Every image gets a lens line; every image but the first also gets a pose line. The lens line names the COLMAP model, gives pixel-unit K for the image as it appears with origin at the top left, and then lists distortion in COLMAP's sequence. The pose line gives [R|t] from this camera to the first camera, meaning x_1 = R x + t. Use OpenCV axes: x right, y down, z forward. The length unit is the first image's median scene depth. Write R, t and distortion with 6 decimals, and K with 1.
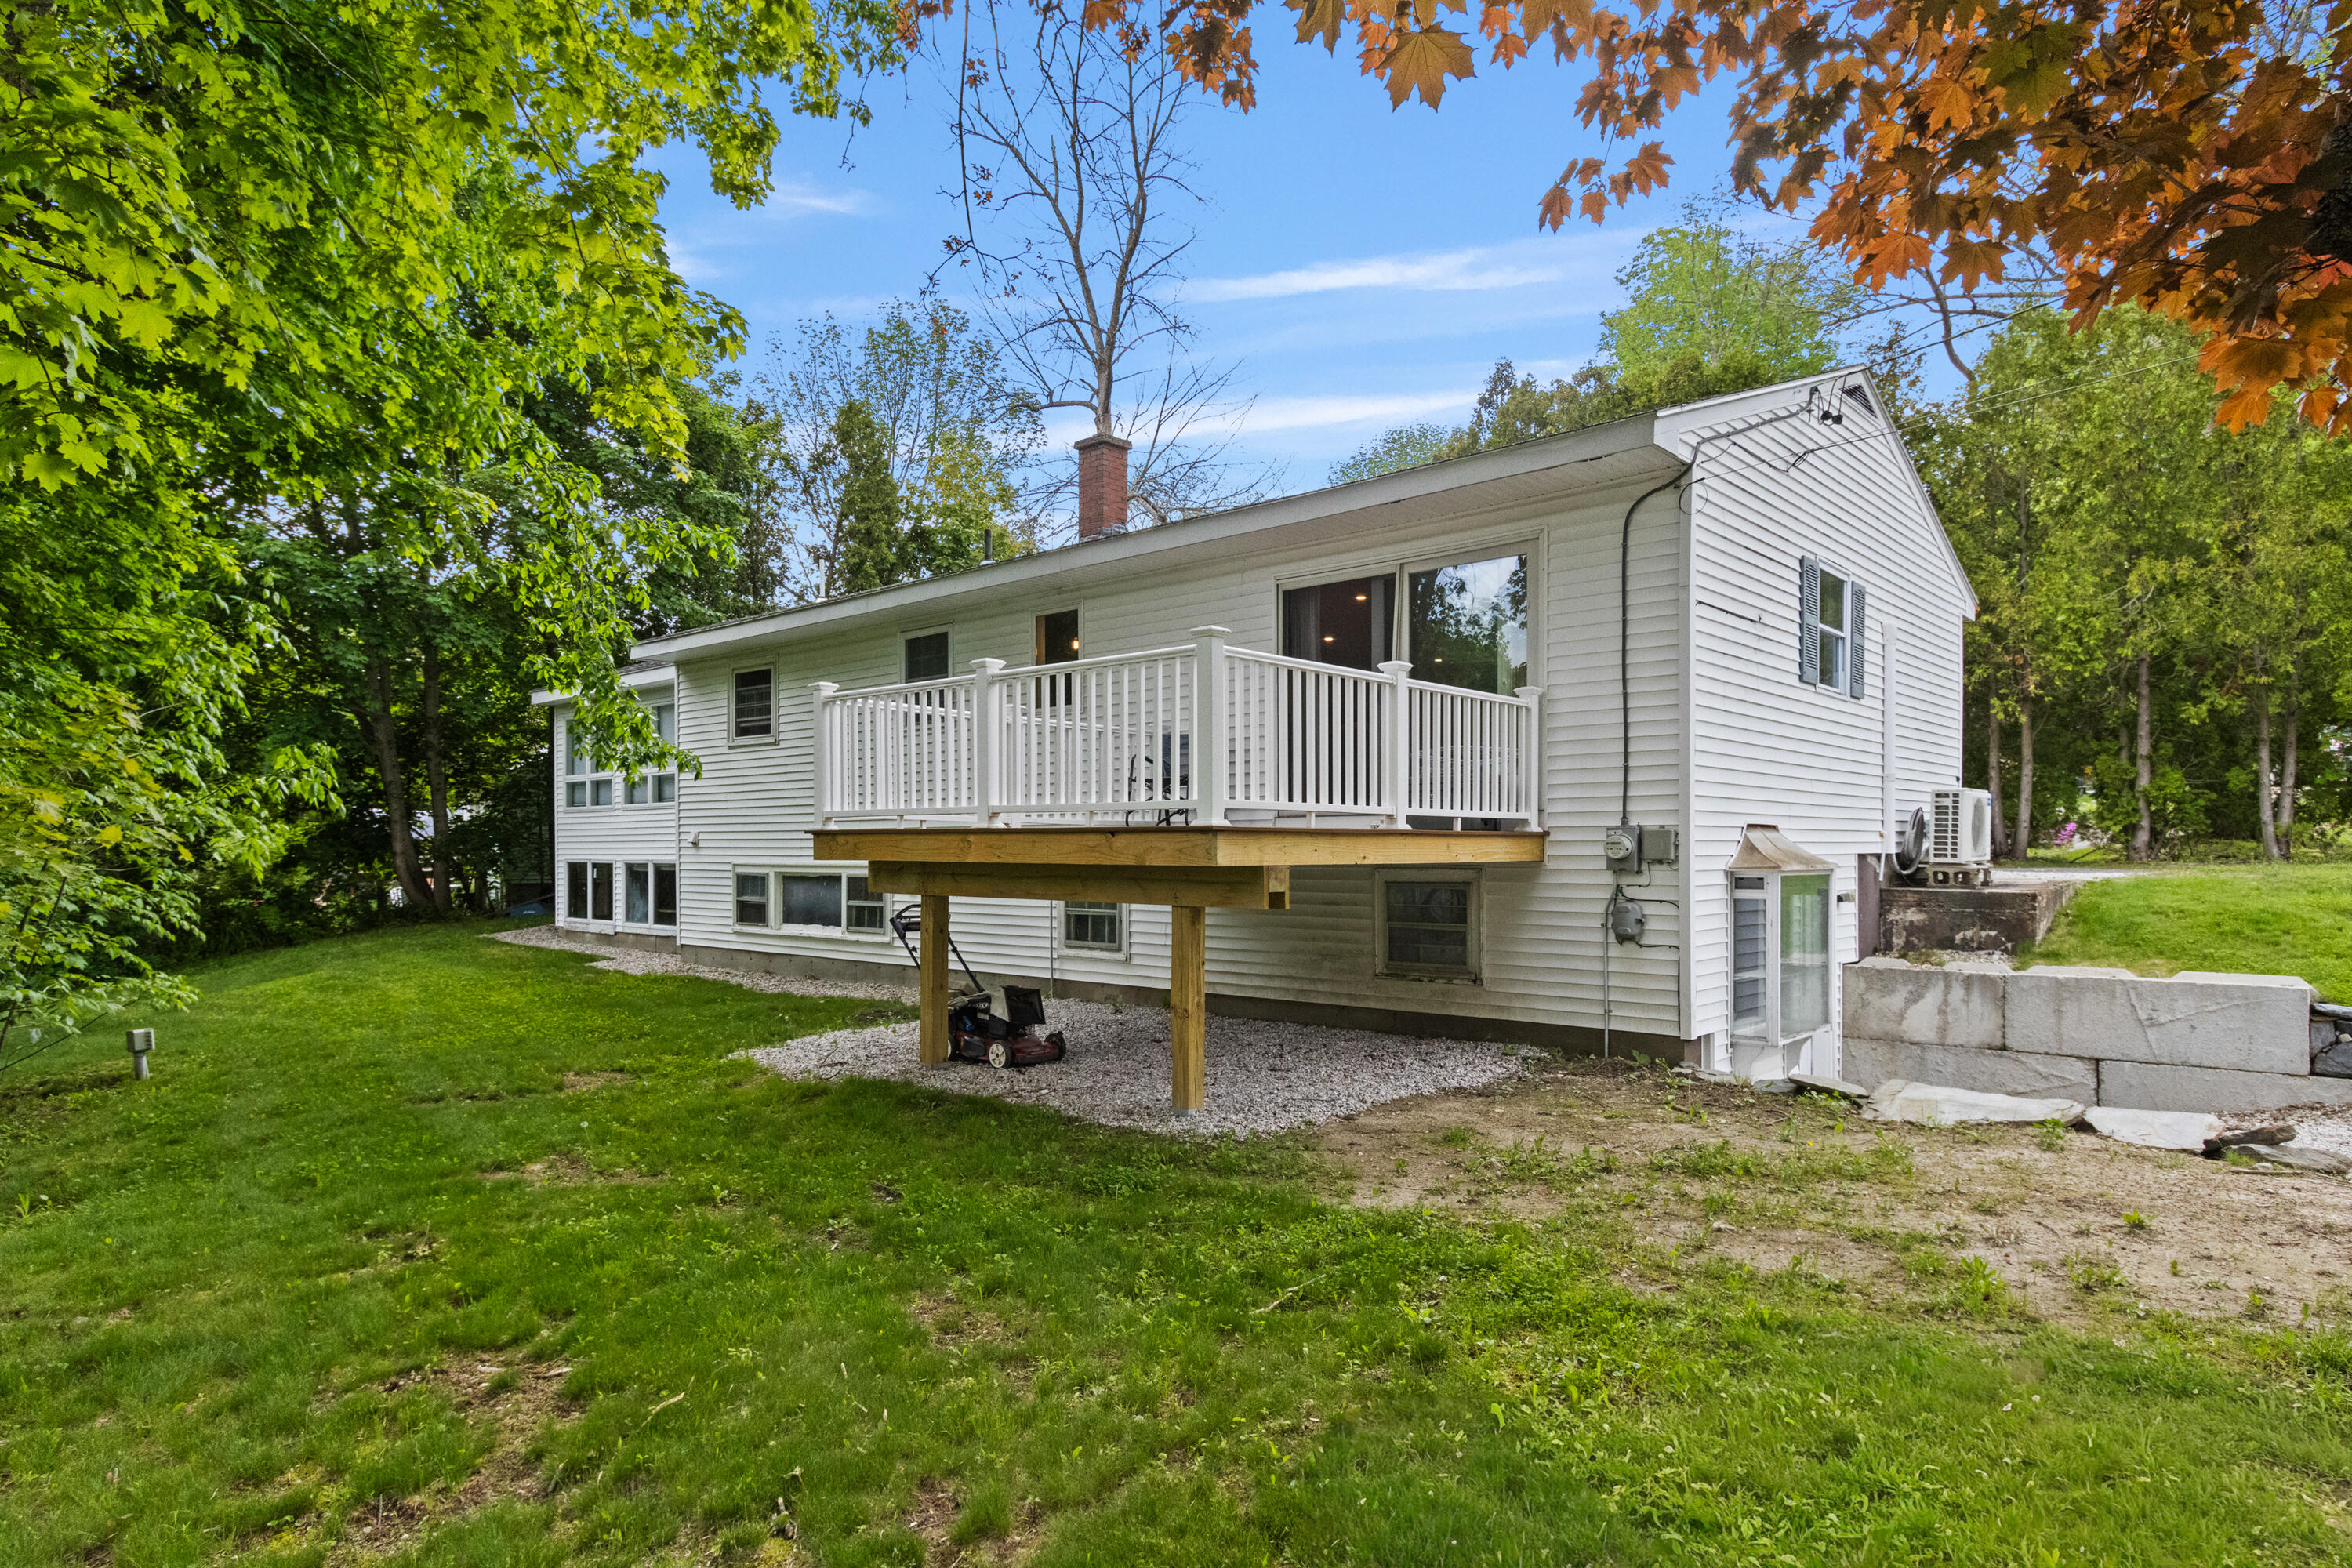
lens RADIAL K [[1334.6, 0, 1170.5], [0, 1334.6, 782.8], [0, 0, 1]] dist [0.015547, 0.000906]
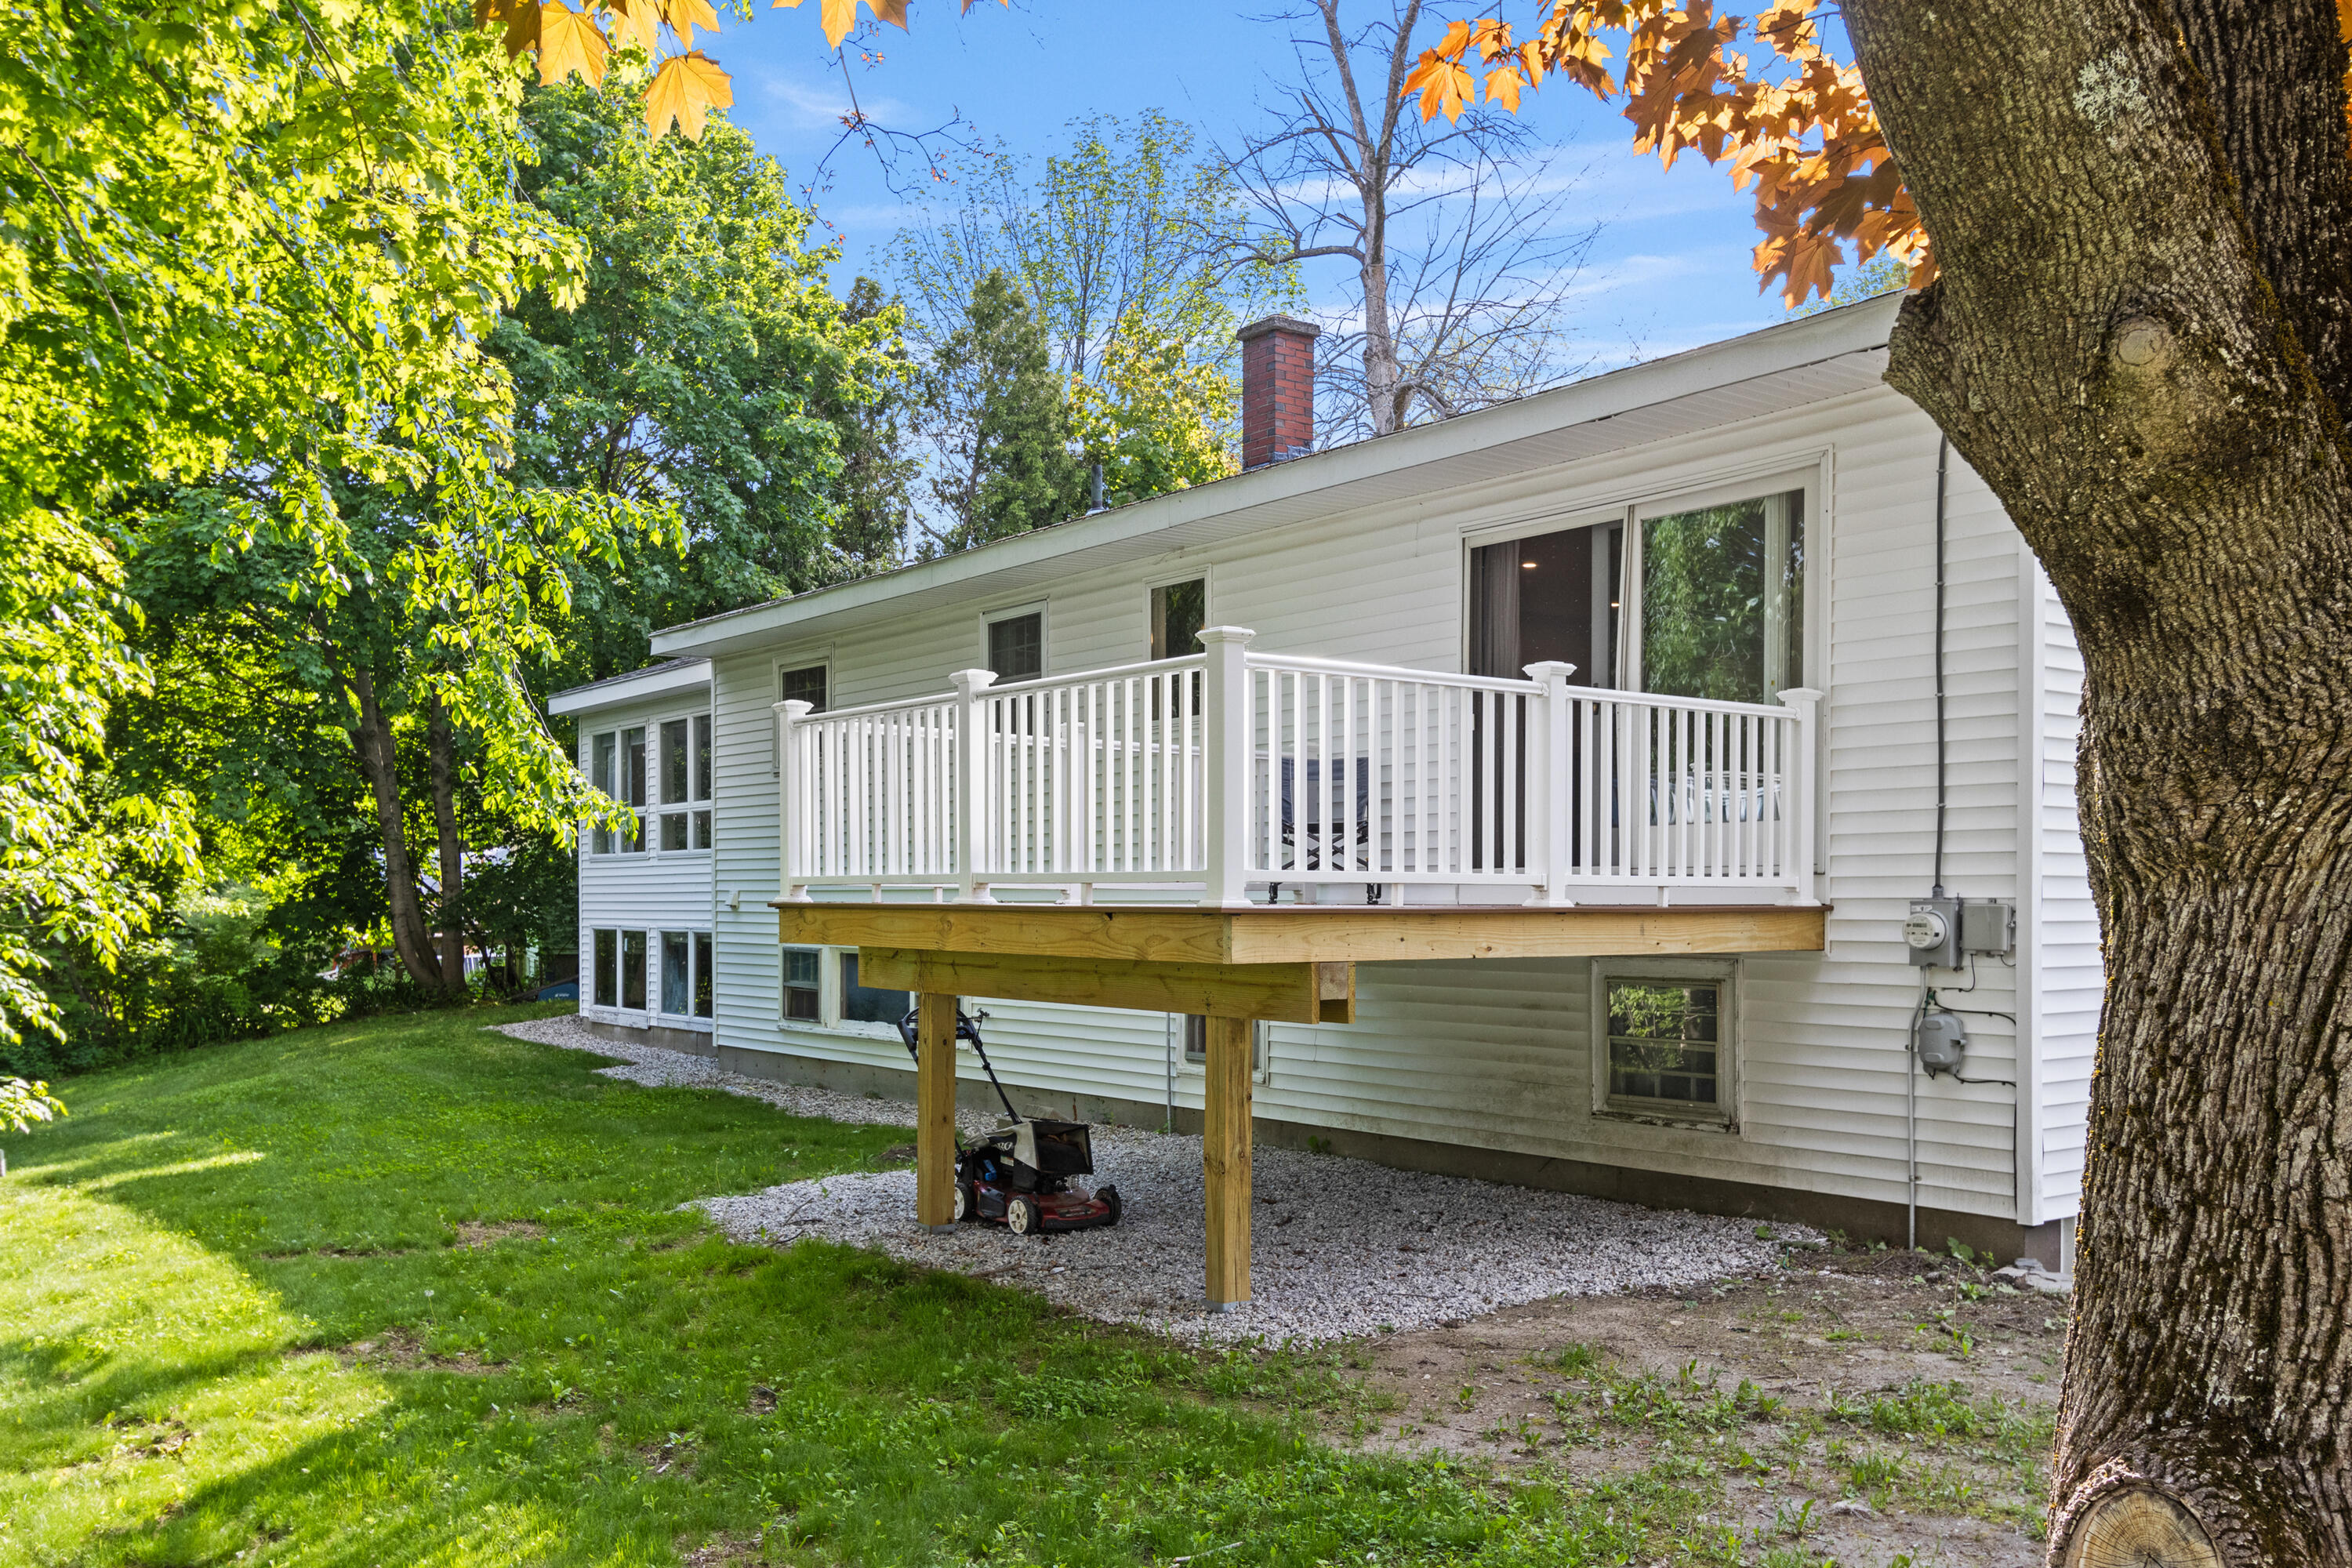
lens RADIAL K [[1988.5, 0, 1180.0], [0, 1988.5, 792.8], [0, 0, 1]] dist [0.021569, -0.010640]
pose [[0.983244, -0.008484, -0.182099, 0.151207], [0.007773, 0.999959, -0.004616, -0.018352], [0.182131, 0.003123, 0.983269, -0.038493]]
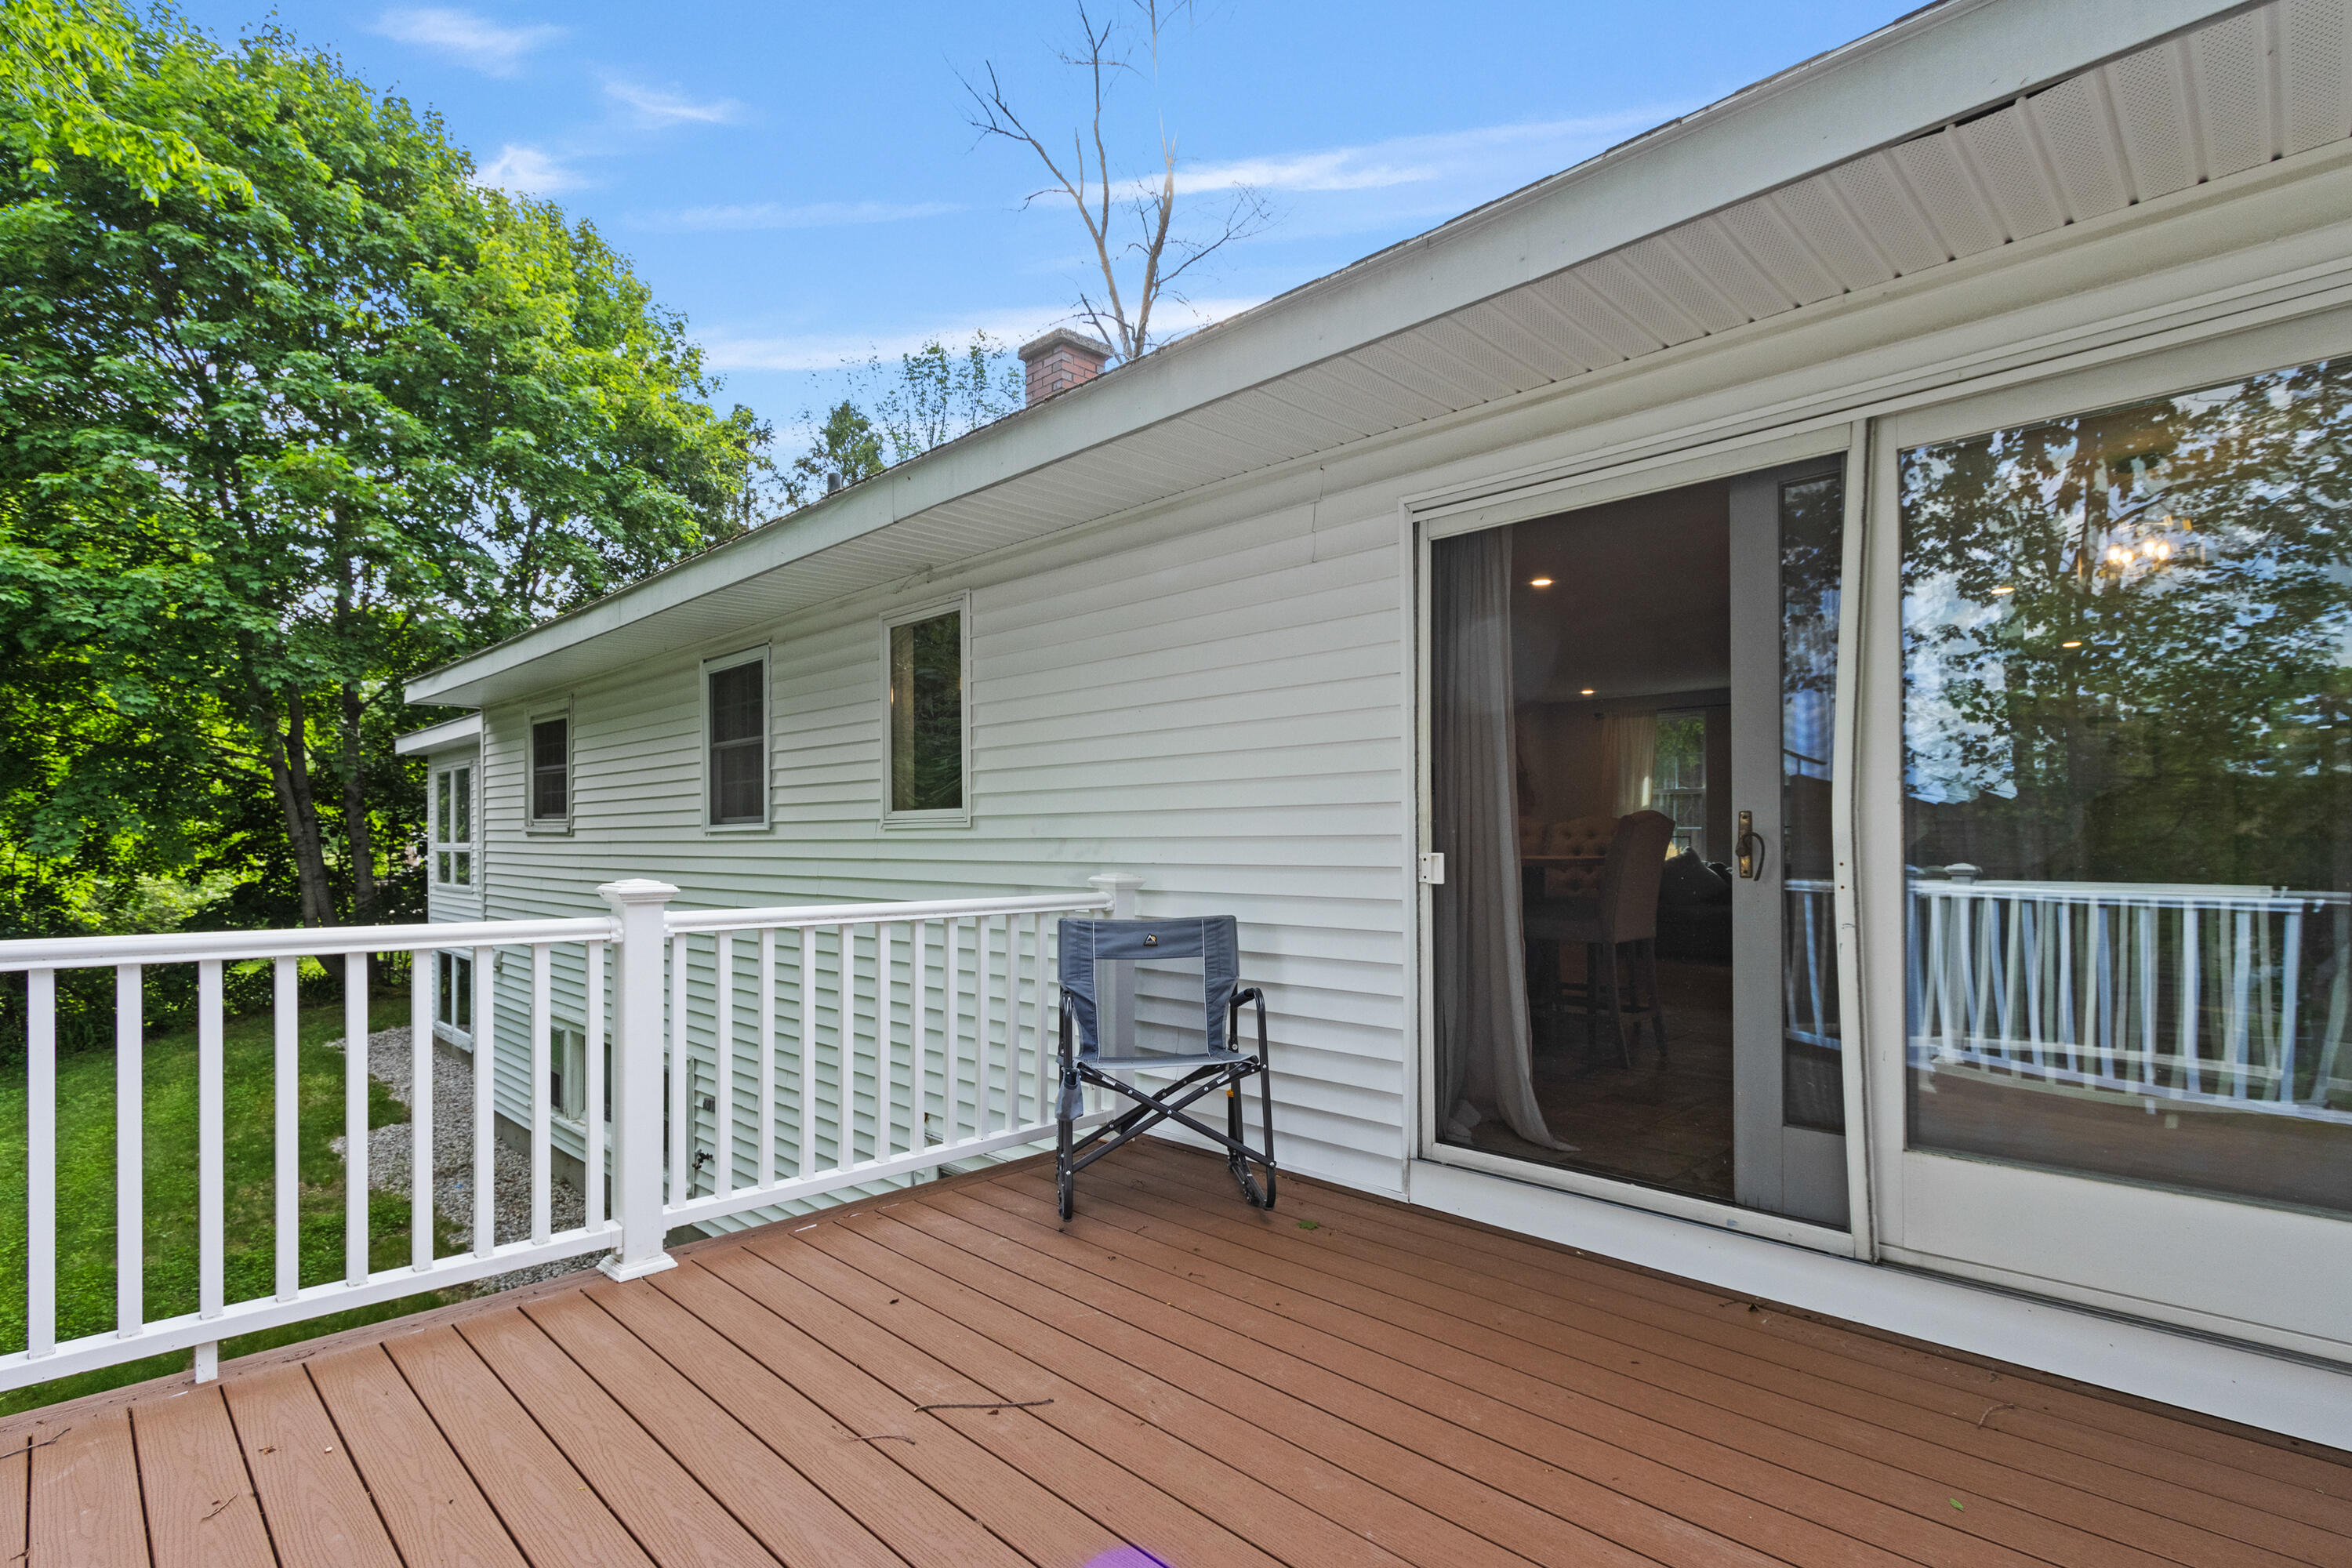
lens RADIAL K [[1127.3, 0, 1146.8], [0, 1127.3, 808.0], [0, 0, 1]] dist [0.001414, 0.000027]
pose [[0.998204, -0.003778, -0.059780, 0.029304], [0.005206, 0.999704, 0.023756, -0.095153], [0.059672, -0.024025, 0.997929, 0.837904]]
